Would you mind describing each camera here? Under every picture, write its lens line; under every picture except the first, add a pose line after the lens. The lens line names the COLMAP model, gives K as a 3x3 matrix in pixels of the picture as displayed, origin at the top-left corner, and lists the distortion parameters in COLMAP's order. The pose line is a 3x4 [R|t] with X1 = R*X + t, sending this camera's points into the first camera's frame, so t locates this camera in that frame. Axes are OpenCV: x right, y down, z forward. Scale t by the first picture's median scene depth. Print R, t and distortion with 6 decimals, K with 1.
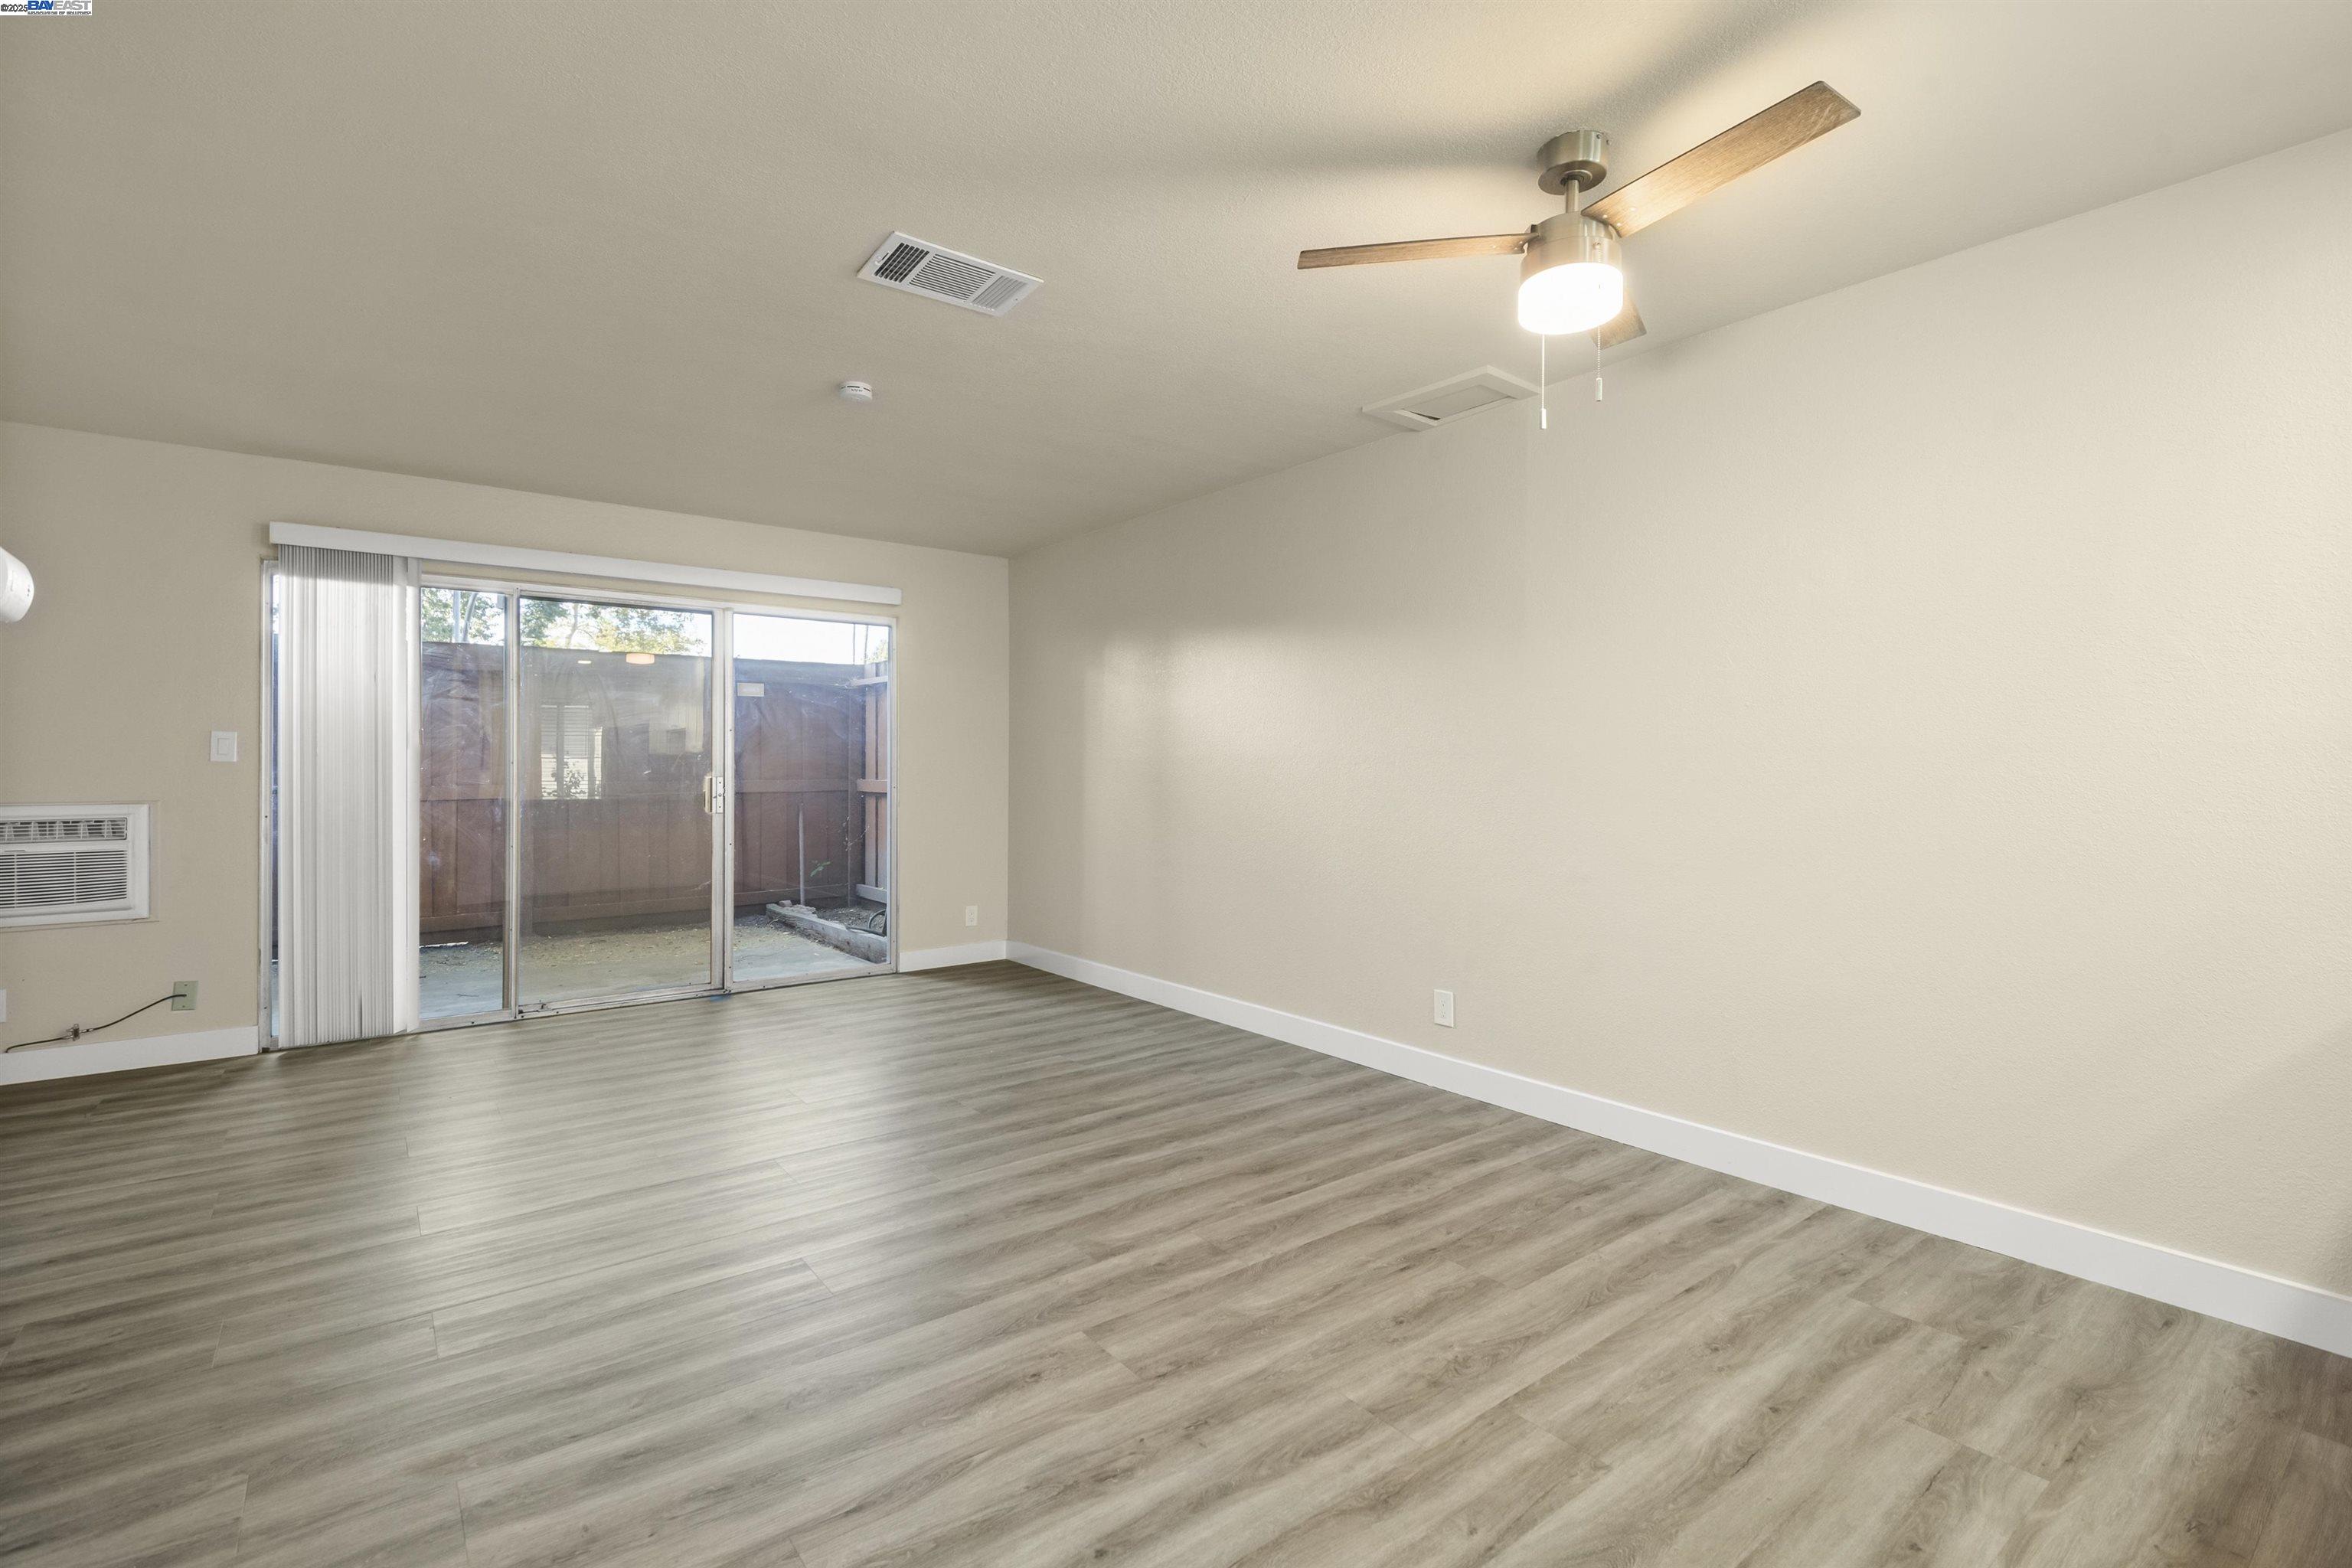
lens RADIAL K [[1062.6, 0, 1181.6], [0, 1062.6, 774.2], [0, 0, 1]] dist [0.021121, -0.011226]
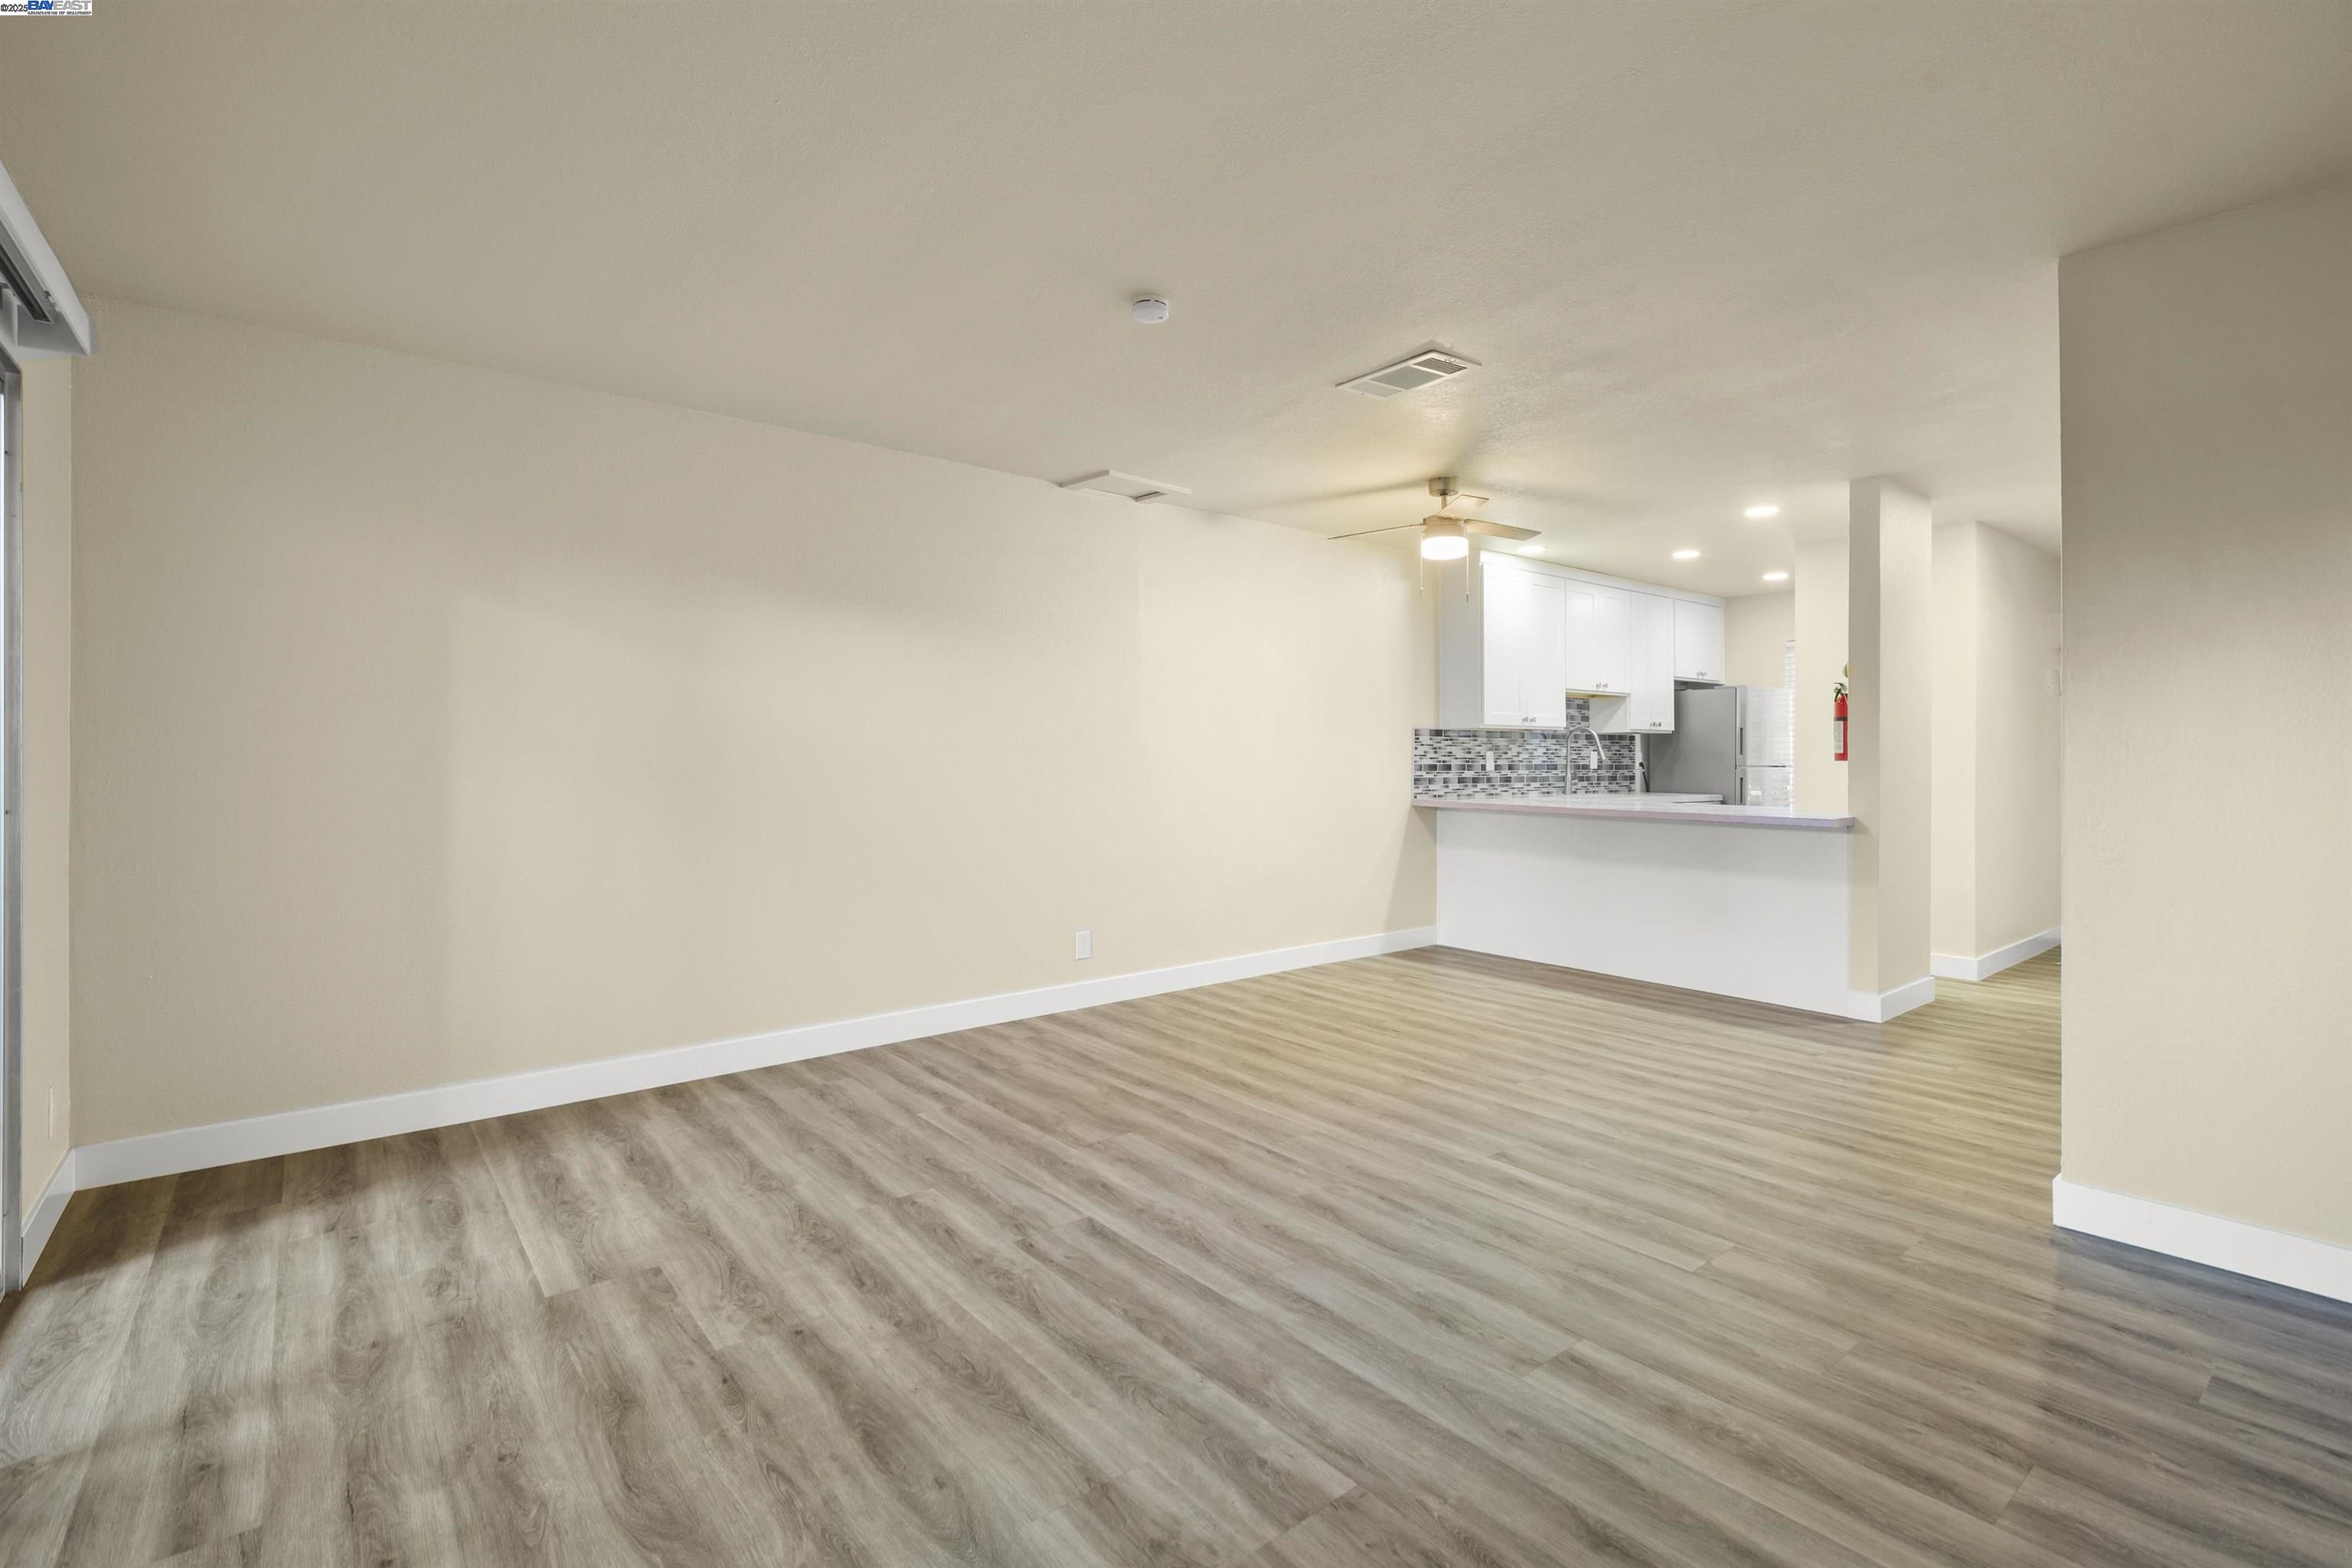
lens RADIAL K [[1062.6, 0, 1163.4], [0, 1062.6, 758.8], [0, 0, 1]] dist [0.021121, -0.011226]
pose [[-0.015239, -0.006612, 0.999862, -1.515024], [0.005398, 0.999963, 0.006695, -0.023111], [-0.999869, 0.005500, -0.015202, 1.324661]]
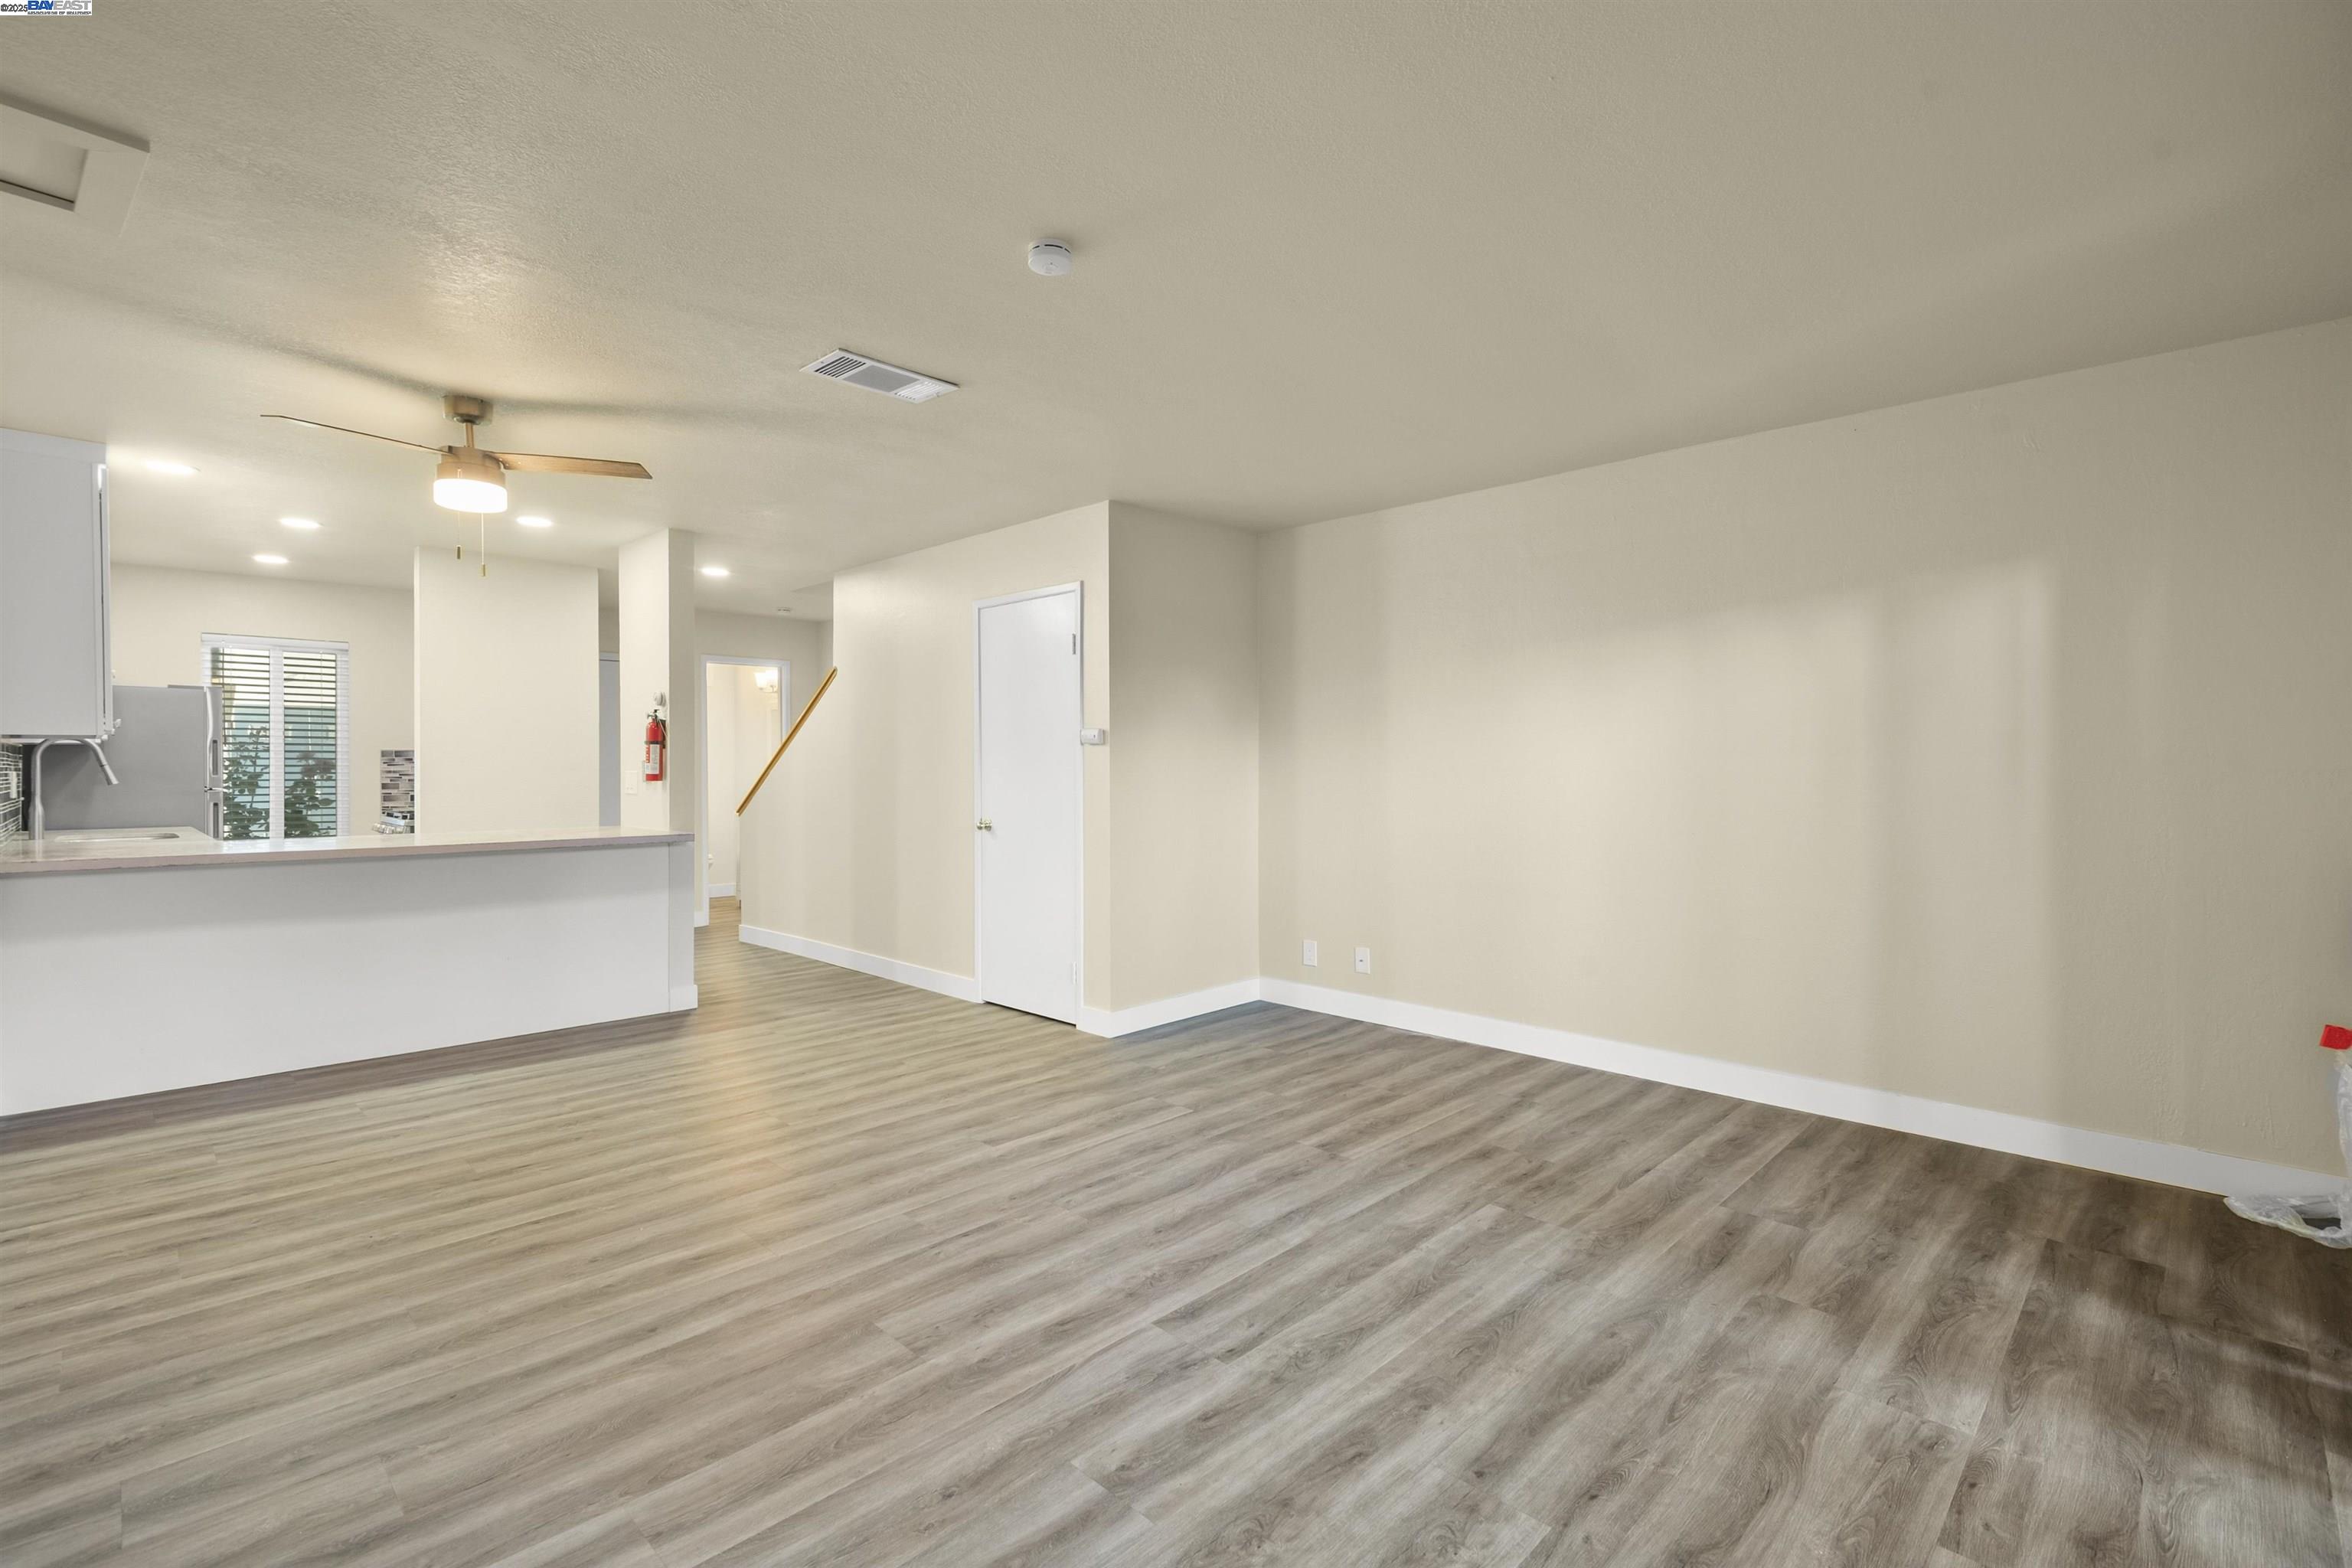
lens RADIAL K [[1062.6, 0, 1186.9], [0, 1062.6, 771.5], [0, 0, 1]] dist [0.021121, -0.011226]
pose [[-0.989560, -0.001264, -0.144116, -0.388772], [-0.003351, 0.999893, 0.014242, -0.050192], [0.144082, 0.014576, -0.989458, 2.266032]]
